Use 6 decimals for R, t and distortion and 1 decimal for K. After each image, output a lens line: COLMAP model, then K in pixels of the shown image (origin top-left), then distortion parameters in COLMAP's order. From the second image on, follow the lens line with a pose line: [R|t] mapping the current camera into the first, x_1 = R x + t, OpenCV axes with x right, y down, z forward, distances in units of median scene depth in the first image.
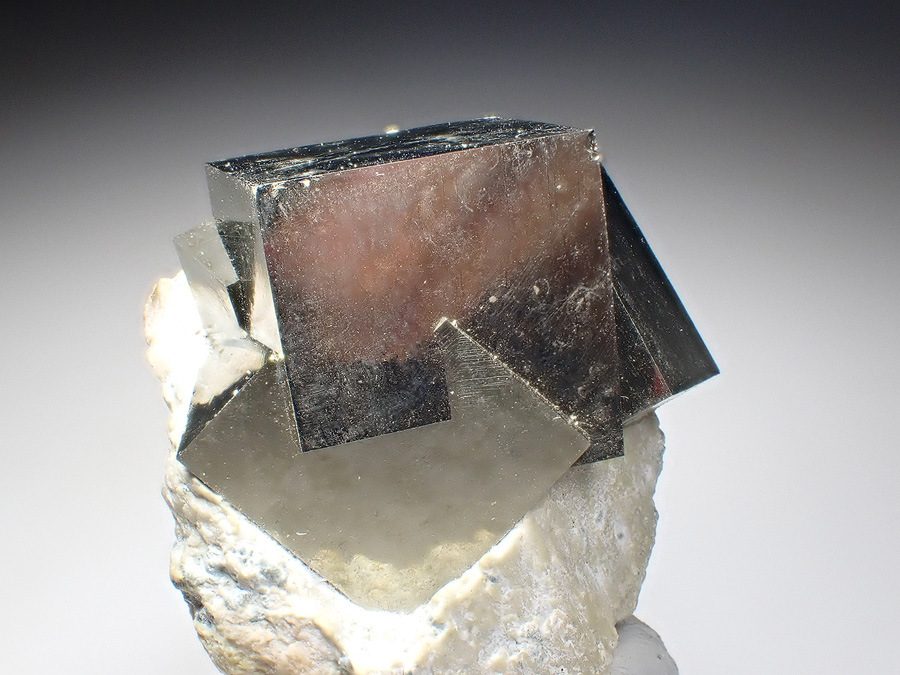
lens RADIAL K [[1692.4, 0, 450.0], [0, 1692.4, 337.5], [0, 0, 1]] dist [-0.349819, 3.179865]
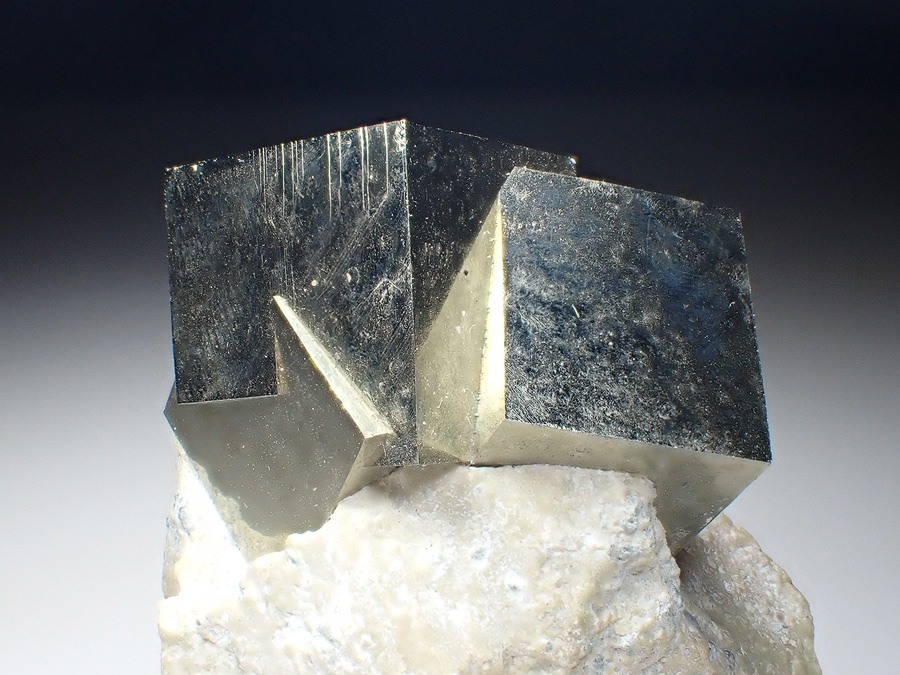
lens RADIAL K [[1692.4, 0, 450.0], [0, 1692.4, 337.5], [0, 0, 1]] dist [-0.349819, 3.179865]
pose [[0.568063, 0.044507, -0.821781, 0.921045], [-0.214523, 0.972024, -0.095647, 0.090927], [0.794534, 0.230625, 0.561719, 0.482347]]
